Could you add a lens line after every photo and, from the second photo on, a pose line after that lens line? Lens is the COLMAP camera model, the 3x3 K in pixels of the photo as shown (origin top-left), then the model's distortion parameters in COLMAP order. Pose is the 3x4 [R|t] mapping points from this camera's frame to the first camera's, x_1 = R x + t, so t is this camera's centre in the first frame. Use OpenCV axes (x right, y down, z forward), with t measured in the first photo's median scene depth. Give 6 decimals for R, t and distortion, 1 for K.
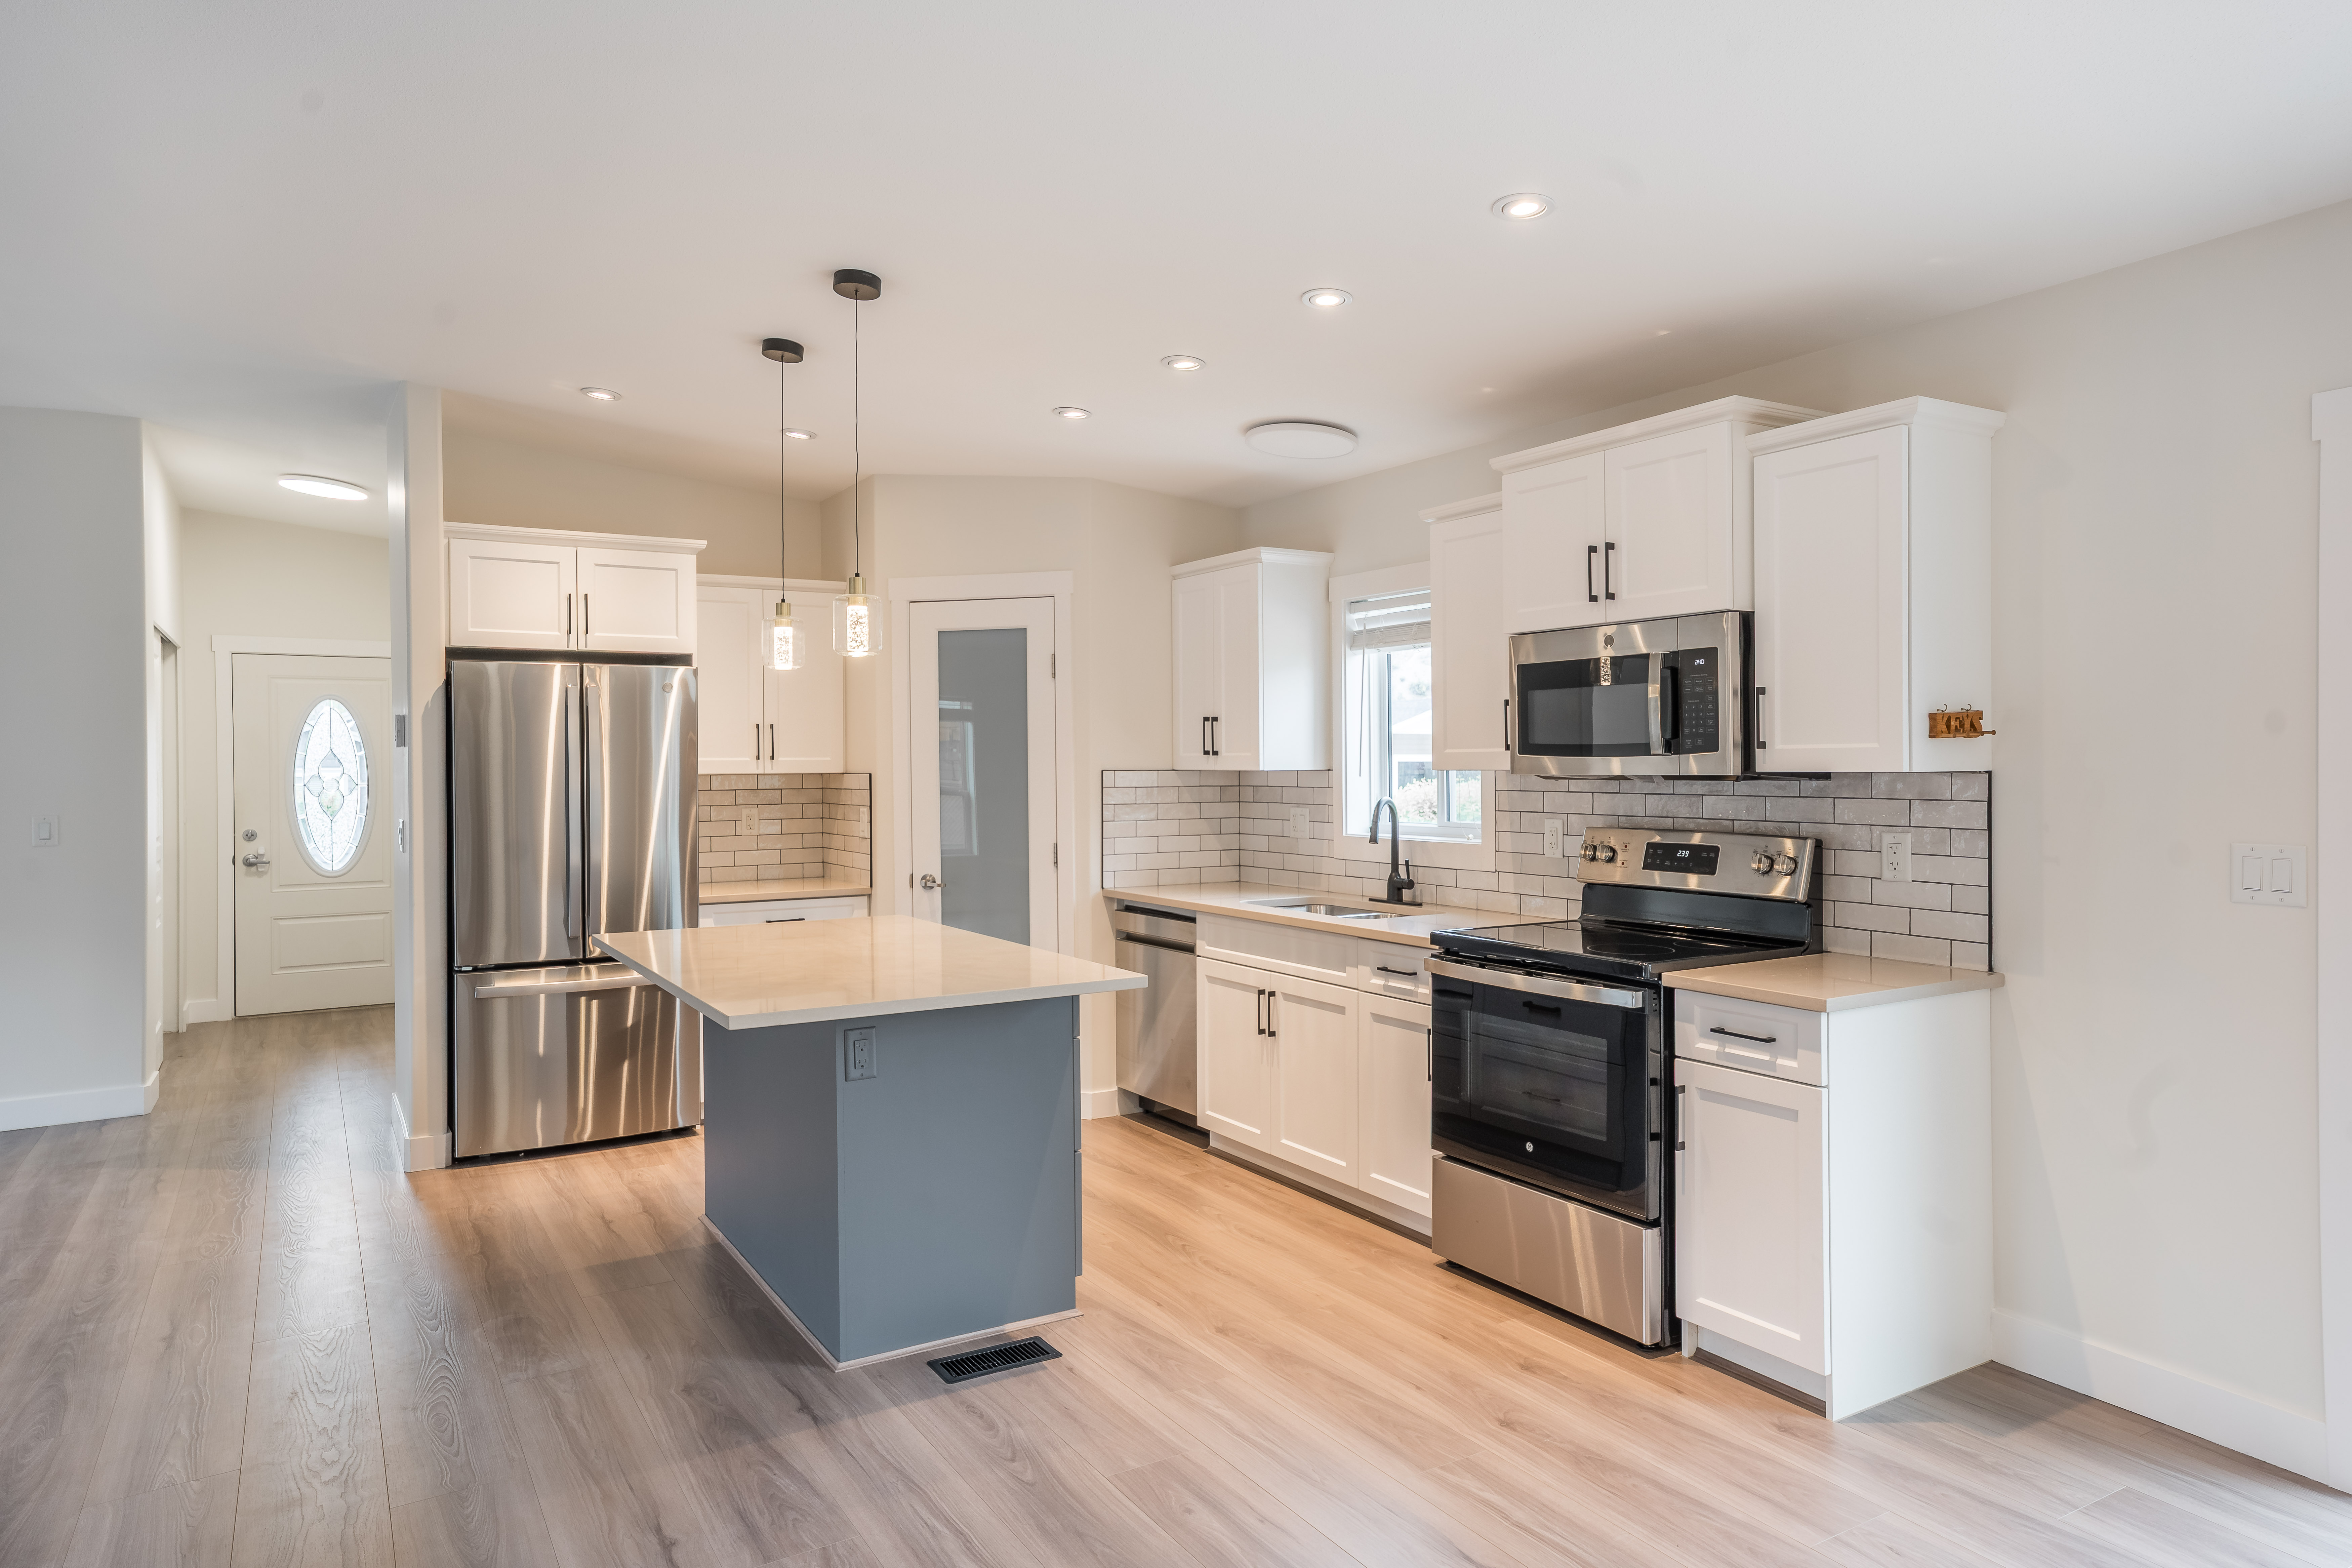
lens RADIAL K [[1425.8, 0, 1152.7], [0, 1425.8, 769.8], [0, 0, 1]] dist [-0.039424, 0.107042]
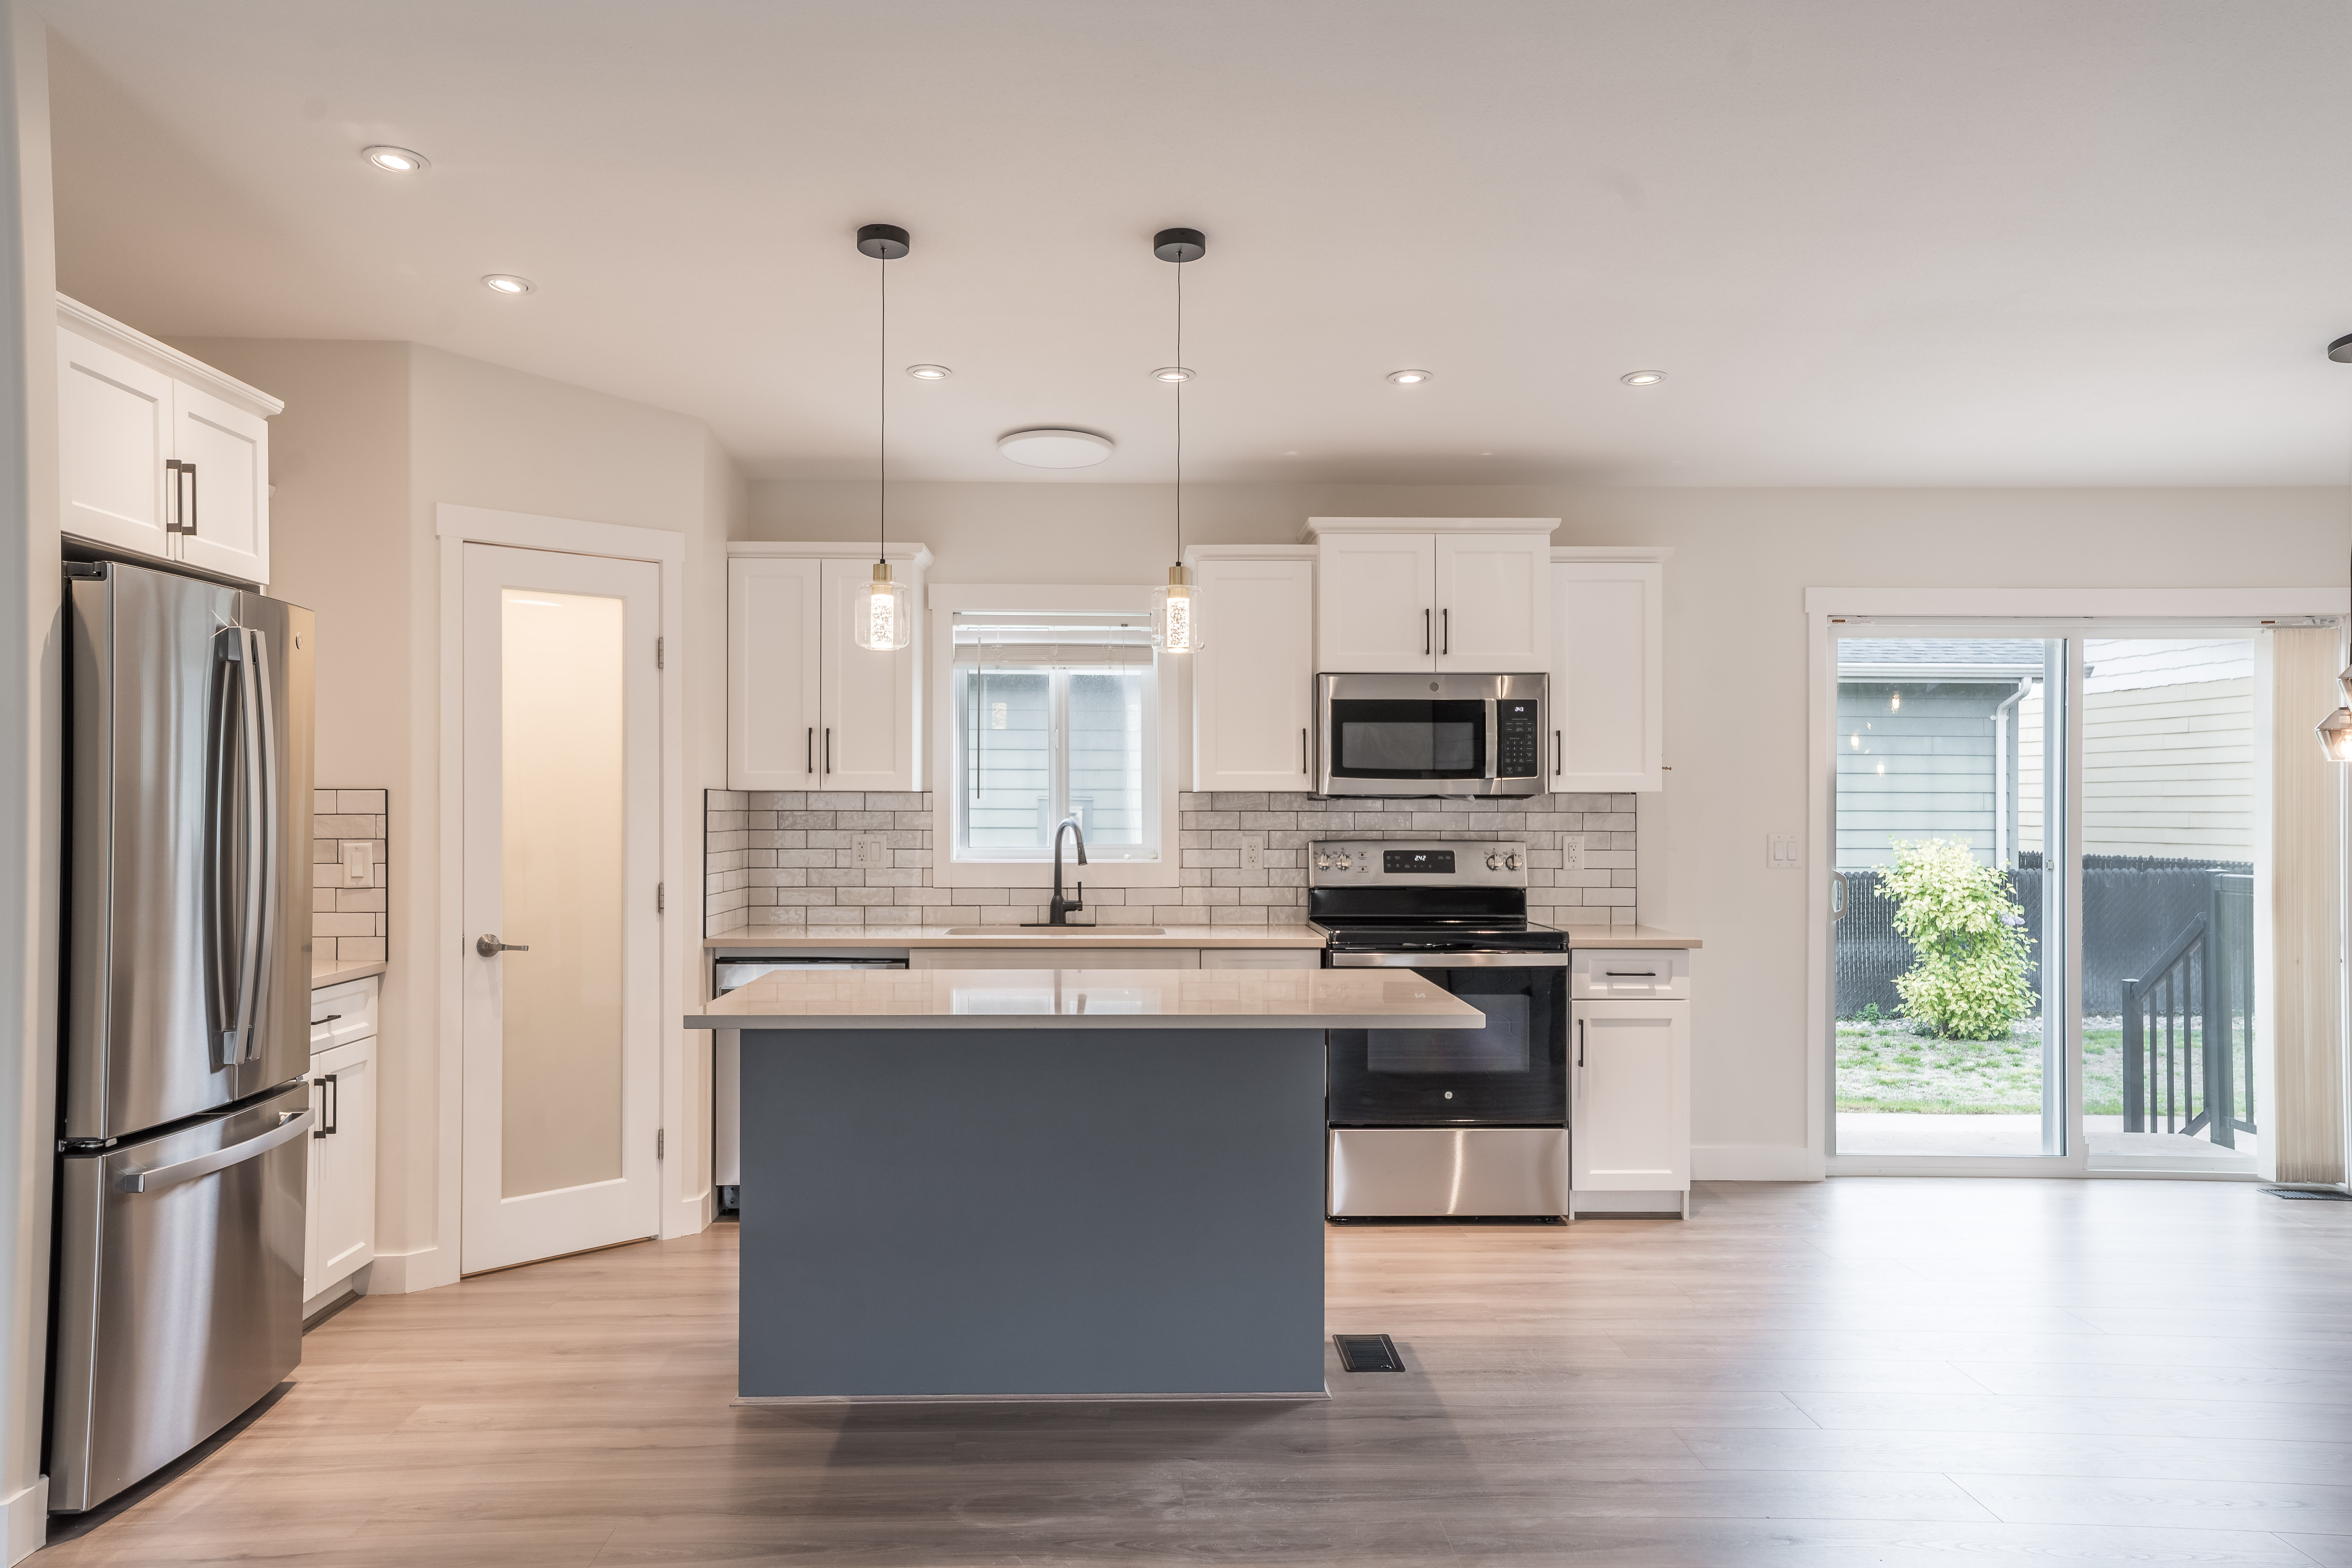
lens RADIAL K [[1801.3, 0, 1146.1], [0, 1801.3, 797.7], [0, 0, 1]] dist [0.040842, 0.002515]
pose [[0.502071, 0.010684, 0.864760, -1.113892], [0.000173, 0.999922, -0.012454, 0.025208], [-0.864826, 0.006402, 0.502030, 0.402670]]
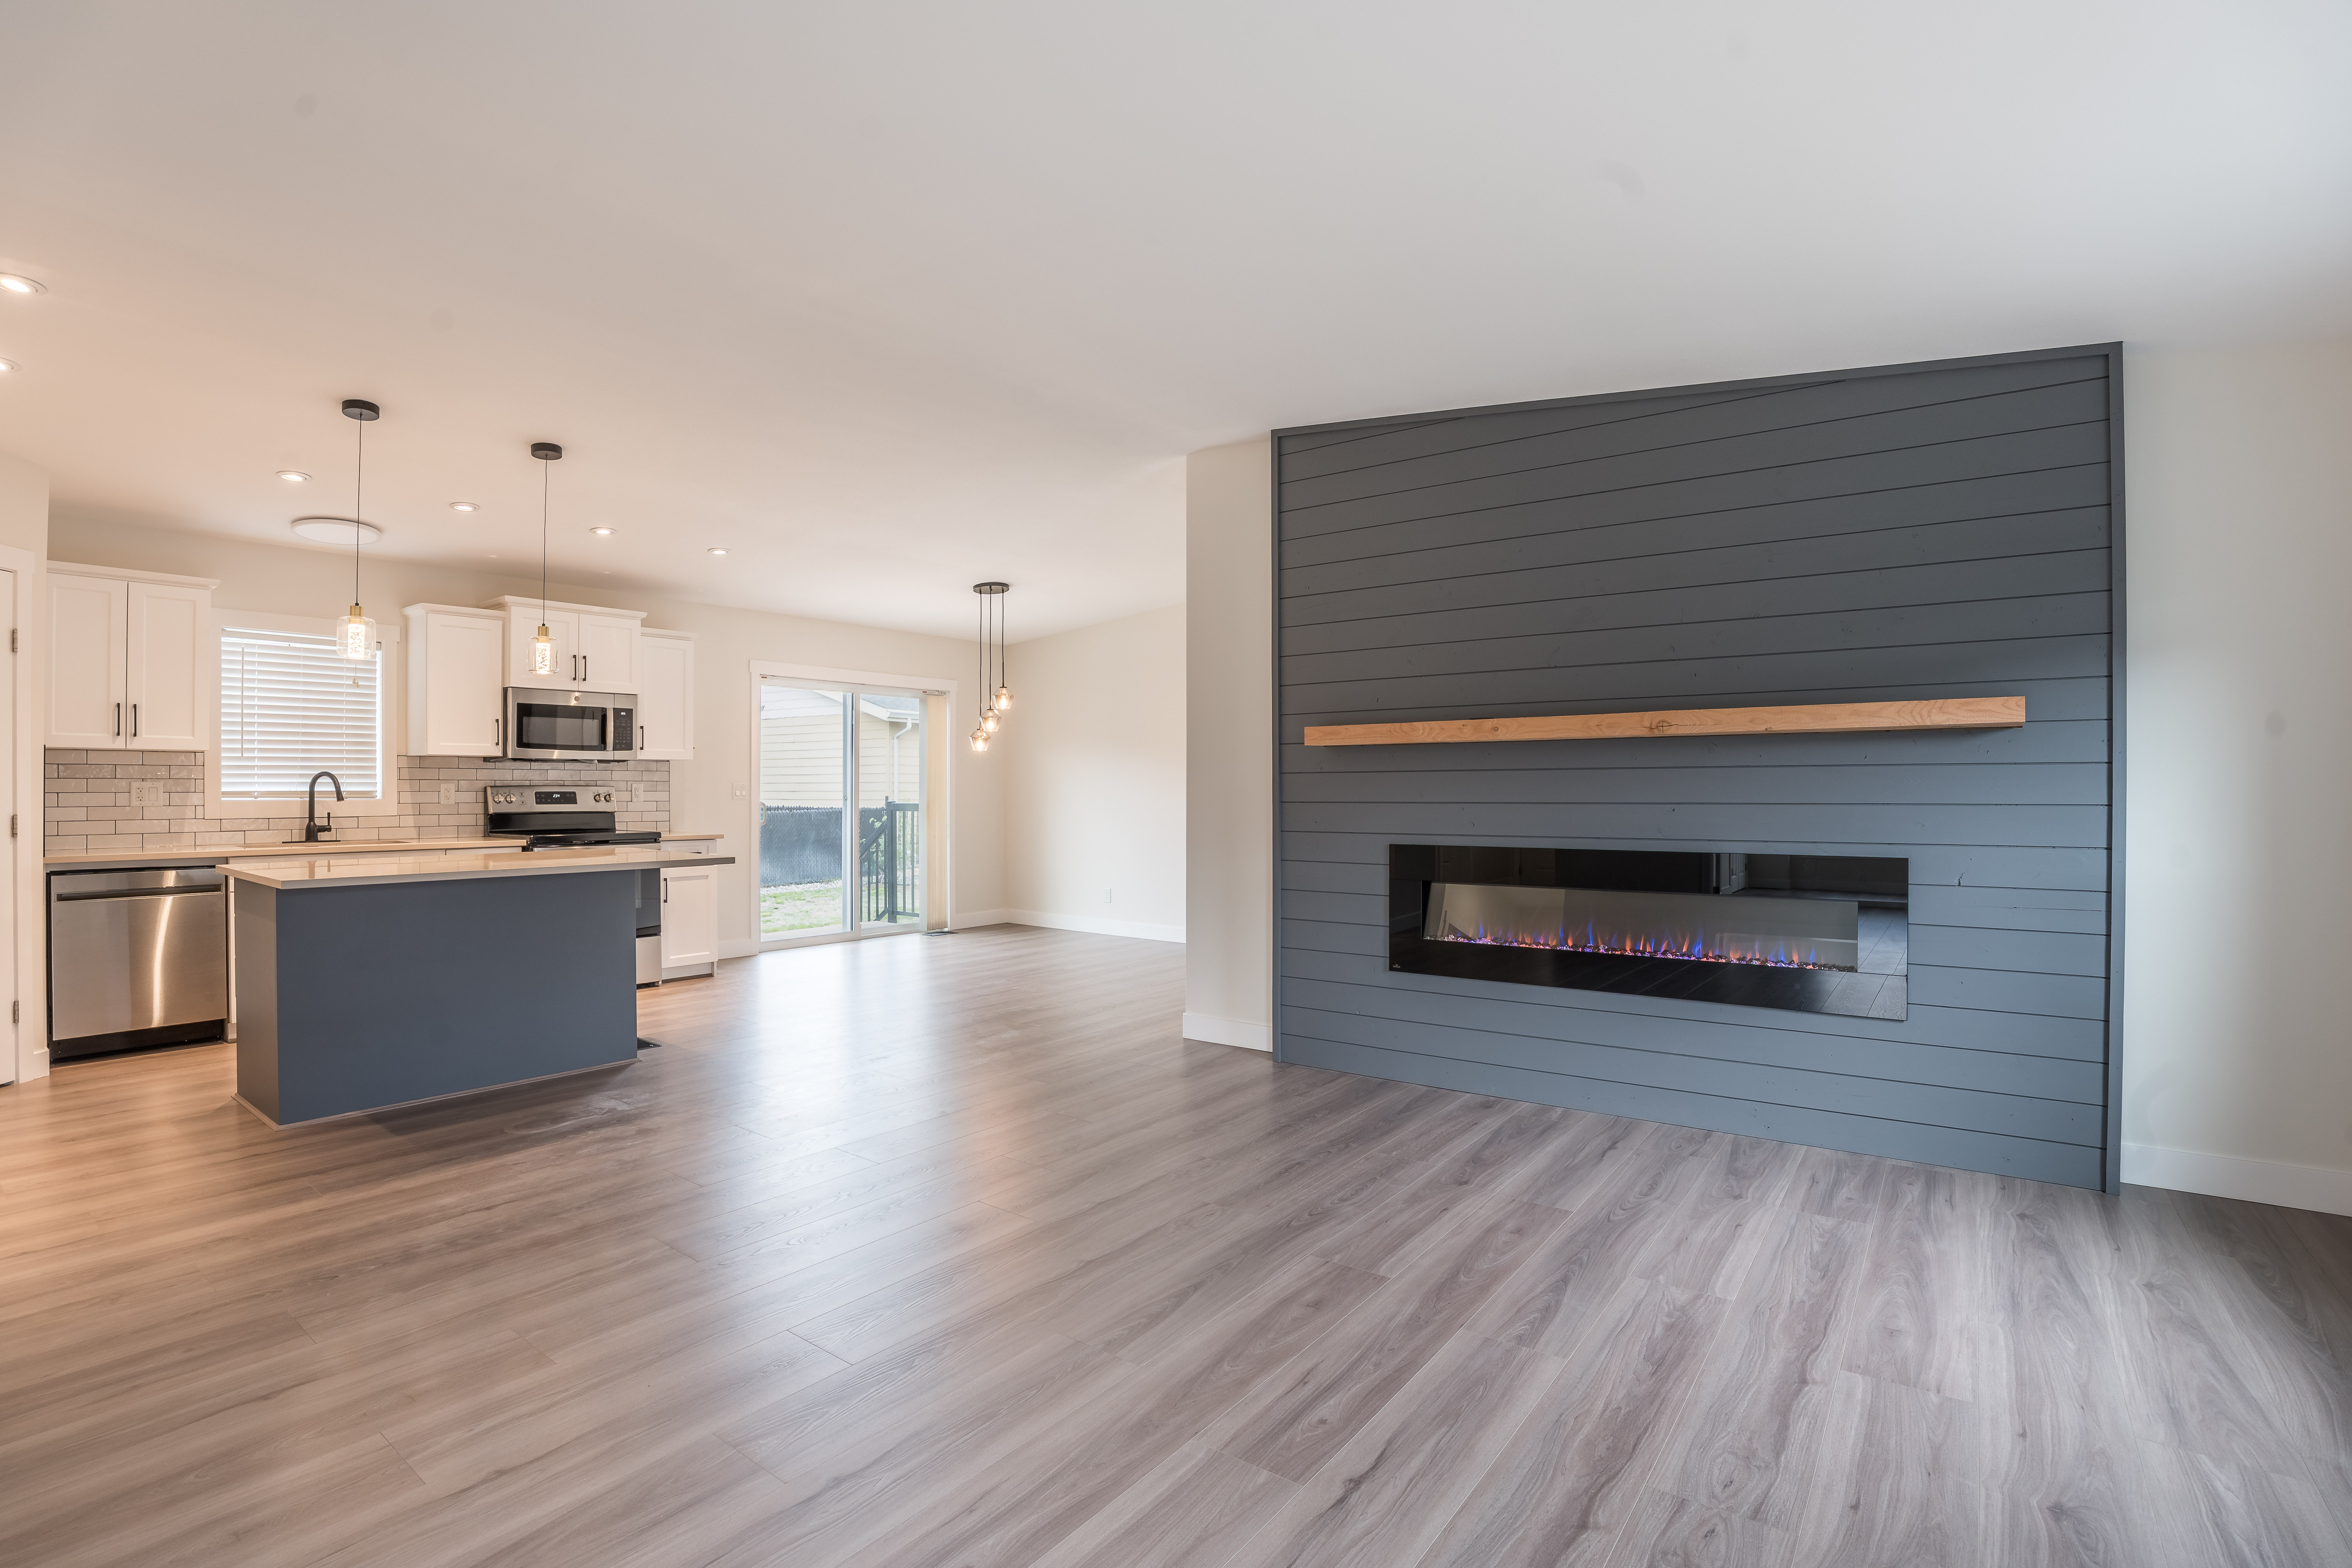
lens RADIAL K [[1100.0, 0, 1168.6], [0, 1100.0, 782.9], [0, 0, 1]] dist [-0.081698, 0.022628]
pose [[-0.366561, 0.008889, 0.930352, -1.498003], [0.006659, 0.999954, -0.006930, 0.055959], [-0.930370, 0.003655, -0.366603, 0.717534]]
